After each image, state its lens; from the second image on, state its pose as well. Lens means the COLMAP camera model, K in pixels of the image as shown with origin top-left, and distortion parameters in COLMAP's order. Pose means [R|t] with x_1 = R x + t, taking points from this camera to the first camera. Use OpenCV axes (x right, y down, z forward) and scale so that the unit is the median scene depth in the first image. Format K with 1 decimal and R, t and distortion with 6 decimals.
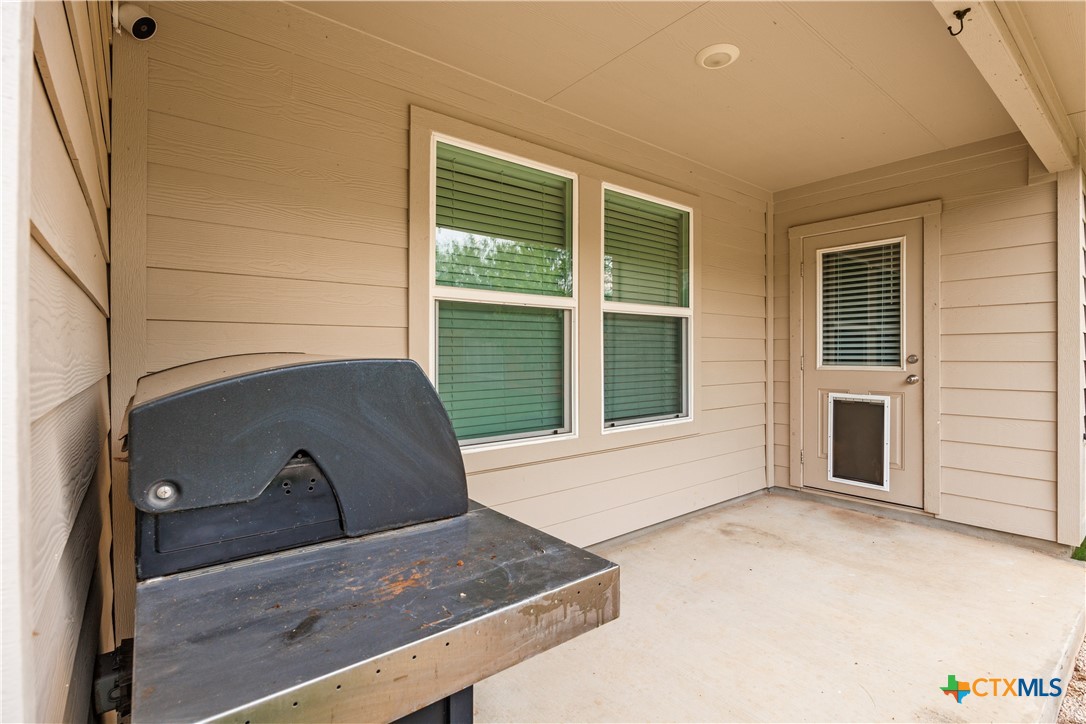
lens RADIAL K [[533.8, 0, 583.1], [0, 533.8, 353.3], [0, 0, 1]] dist [-0.010534, -0.000021]
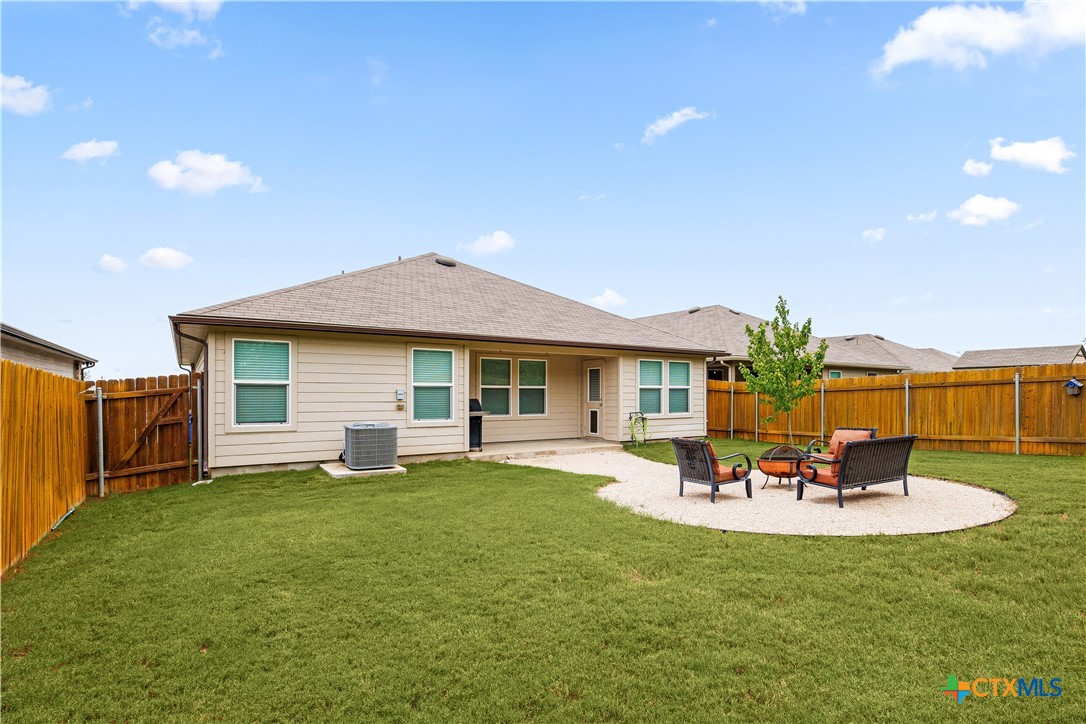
lens RADIAL K [[533.8, 0, 563.3], [0, 533.8, 397.3], [0, 0, 1]] dist [-0.010534, -0.000021]
pose [[0.991364, 0.004162, -0.131075, 0.854360], [-0.003571, 0.999982, 0.004748, -0.021593], [0.131092, -0.004239, 0.991361, -2.889826]]
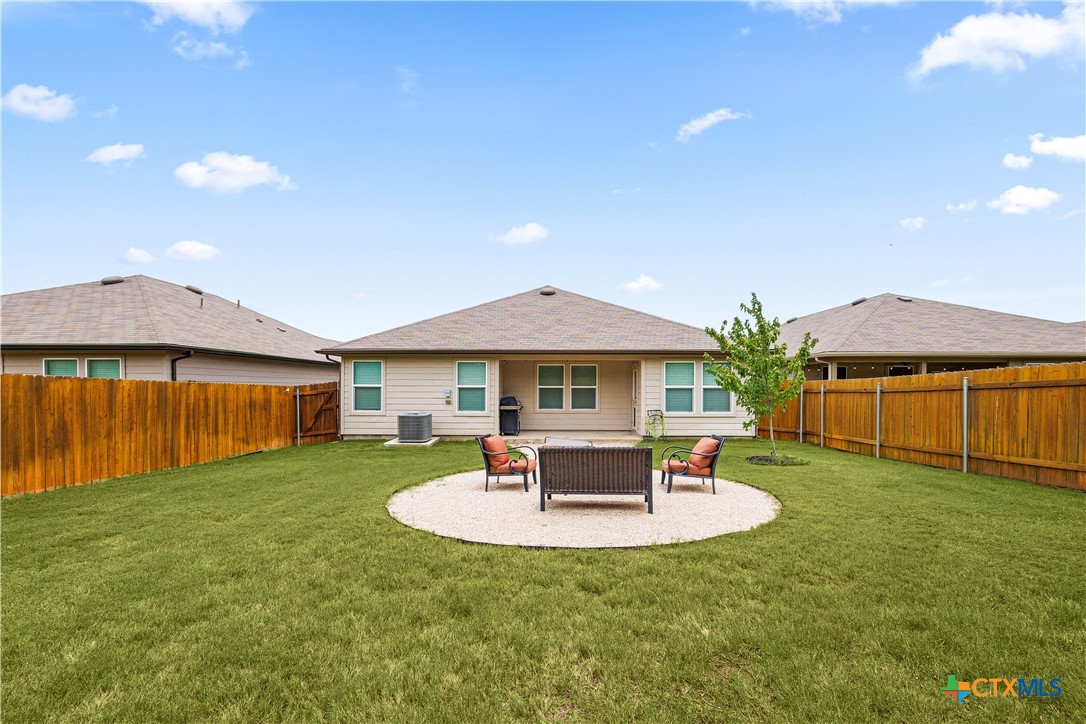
lens RADIAL K [[423.4, 0, 532.2], [0, 423.4, 389.6], [0, 0, 1]] dist [-0.001256, -0.000166]
pose [[0.734225, 0.006974, -0.678871, 2.373897], [-0.005304, 0.999976, 0.004537, -0.068367], [0.678886, 0.000269, 0.734244, -2.172231]]
